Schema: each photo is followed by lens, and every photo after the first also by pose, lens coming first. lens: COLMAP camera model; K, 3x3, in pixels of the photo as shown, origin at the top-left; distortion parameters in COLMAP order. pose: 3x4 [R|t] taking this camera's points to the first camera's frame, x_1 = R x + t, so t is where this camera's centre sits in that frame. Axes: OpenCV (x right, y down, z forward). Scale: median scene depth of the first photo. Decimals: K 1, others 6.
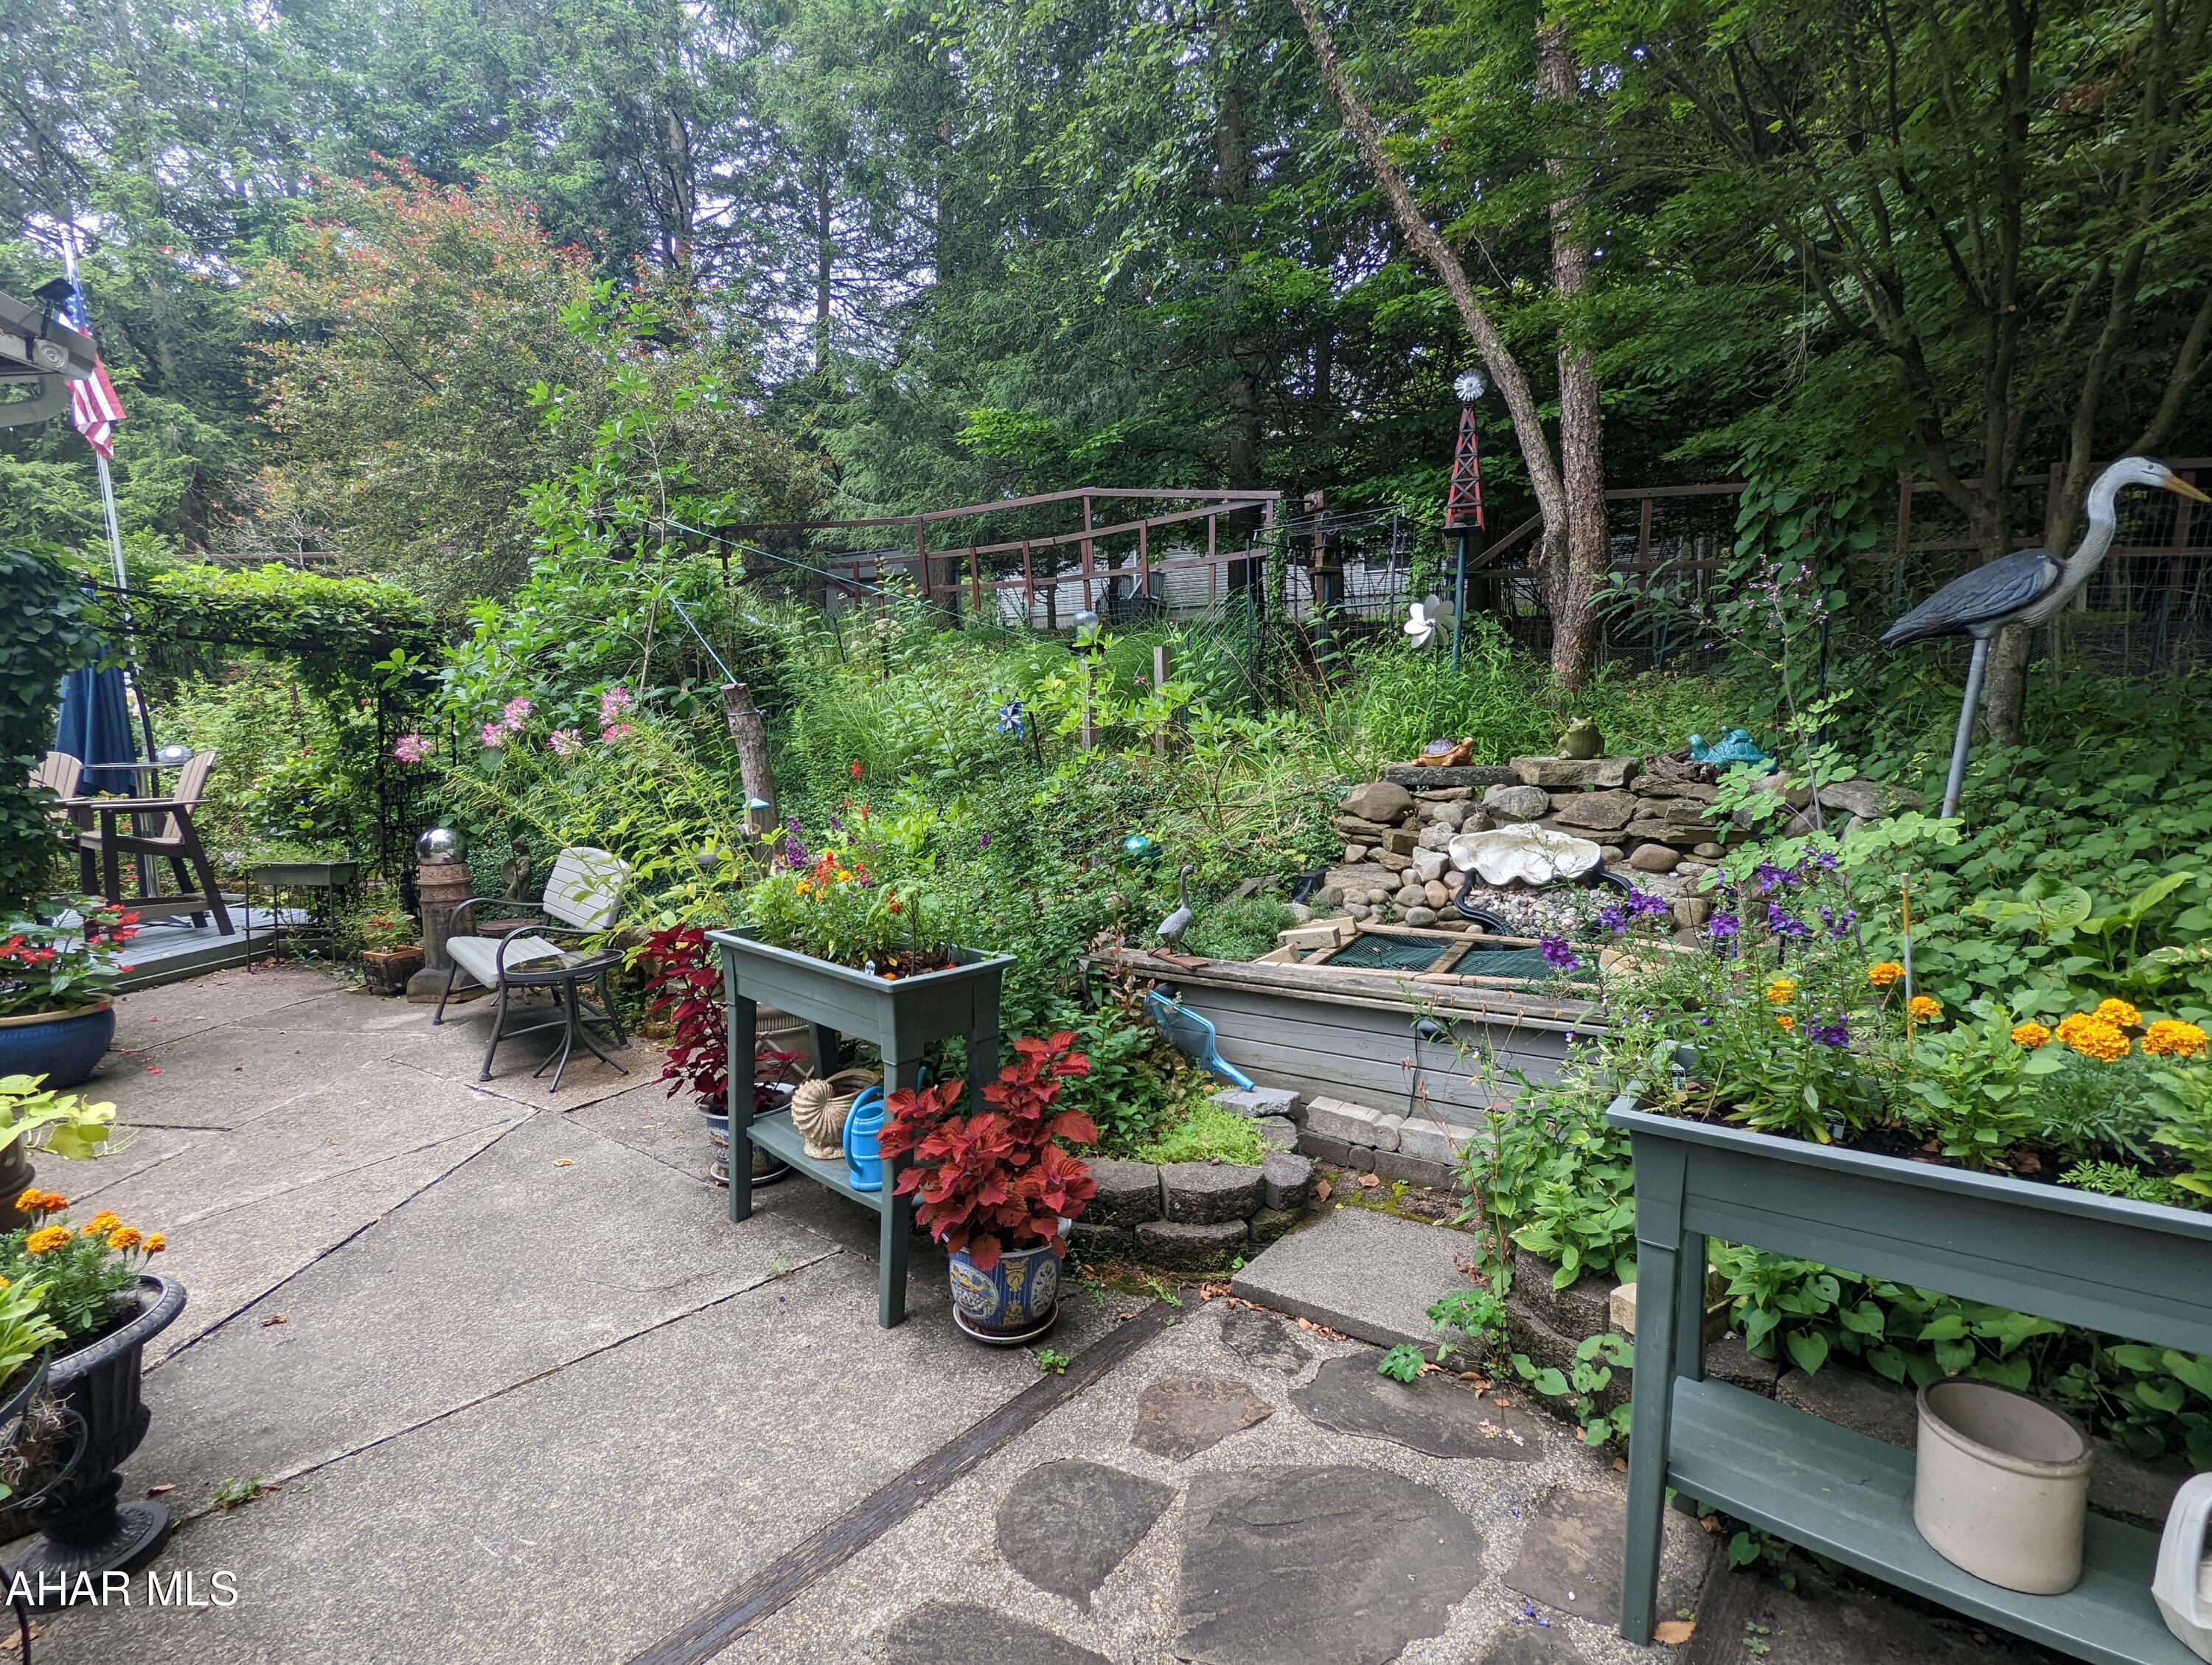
lens RADIAL K [[1044.3, 0, 1092.8], [0, 1044.3, 835.9], [0, 0, 1]] dist [0.008940, -0.008598]
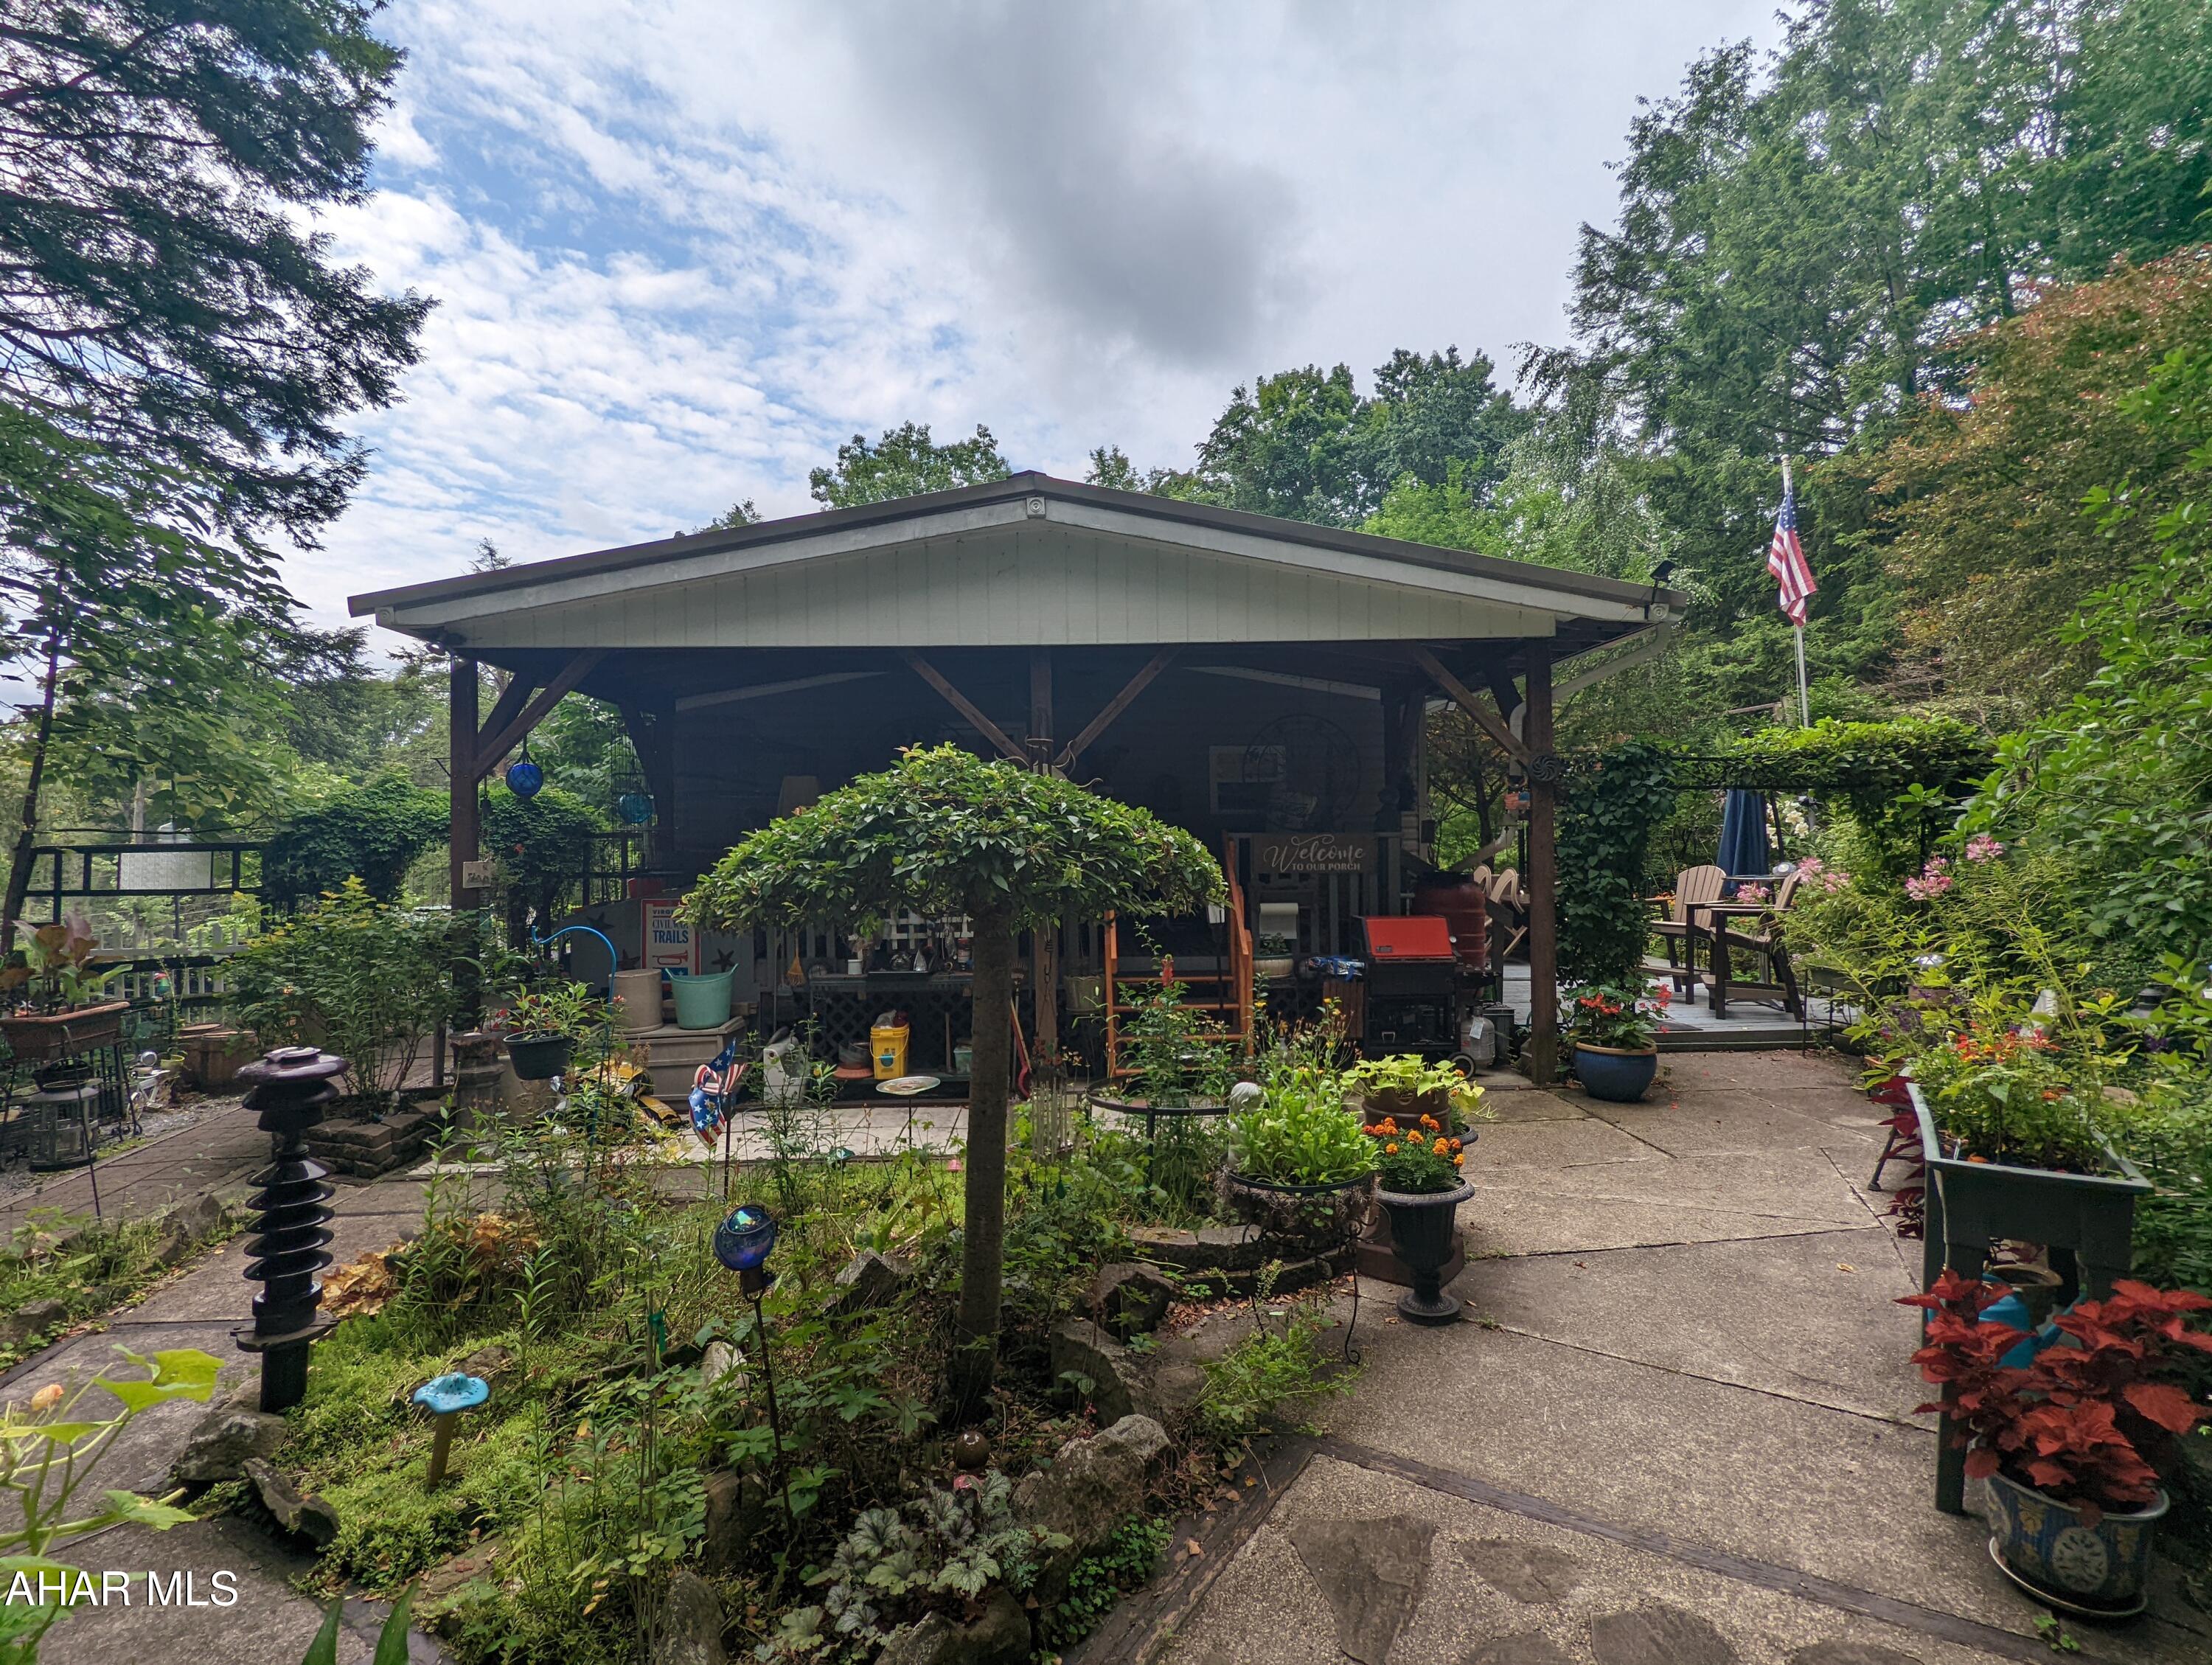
lens RADIAL K [[1044.3, 0, 1092.8], [0, 1044.3, 835.9], [0, 0, 1]] dist [0.008940, -0.008598]
pose [[0.150660, -0.004240, -0.988577, 0.359249], [-0.082821, 0.996421, -0.016896, -0.046138], [0.985110, 0.084421, 0.149769, 0.001589]]
